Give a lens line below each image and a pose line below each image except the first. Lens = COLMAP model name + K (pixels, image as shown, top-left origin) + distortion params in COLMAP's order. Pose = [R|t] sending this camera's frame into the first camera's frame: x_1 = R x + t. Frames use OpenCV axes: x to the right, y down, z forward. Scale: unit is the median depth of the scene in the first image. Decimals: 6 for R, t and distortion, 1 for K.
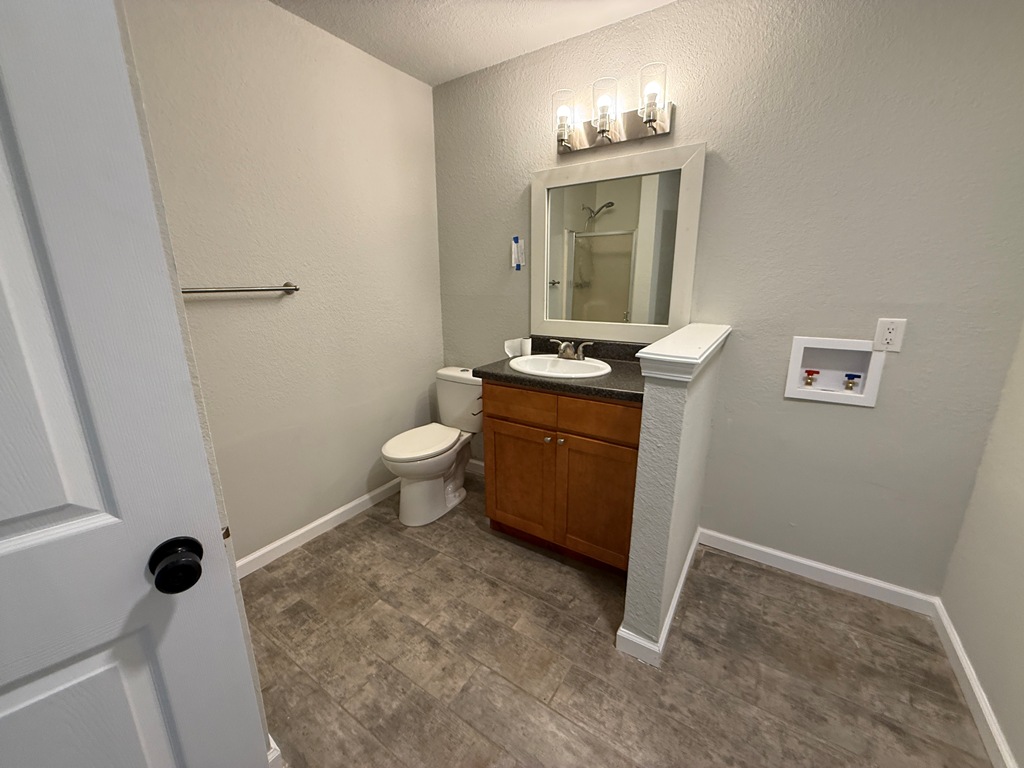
lens RADIAL K [[410.6, 0, 512.0], [0, 410.6, 384.0], [0, 0, 1]] dist [0.015013, -0.000516]
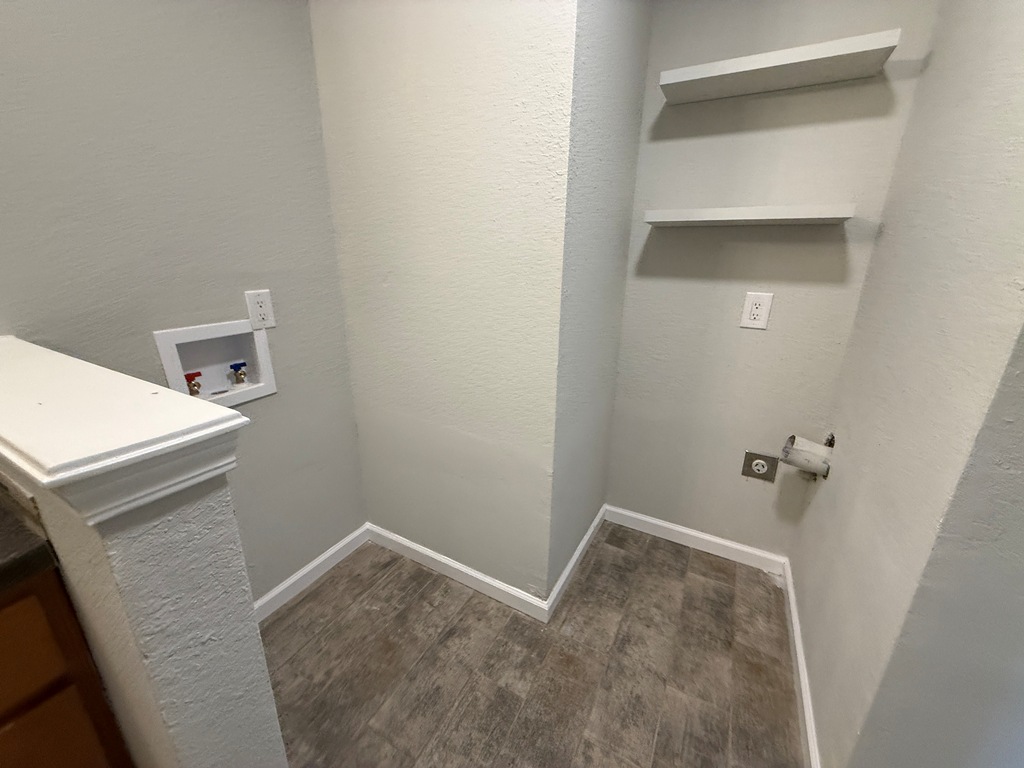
lens RADIAL K [[410.6, 0, 512.0], [0, 410.6, 384.0], [0, 0, 1]] dist [0.015013, -0.000516]
pose [[-0.086193, -0.309194, 0.947085, 0.005470], [0.225764, 0.919832, 0.320843, -0.134758], [-0.970361, 0.241473, -0.009478, 0.547174]]
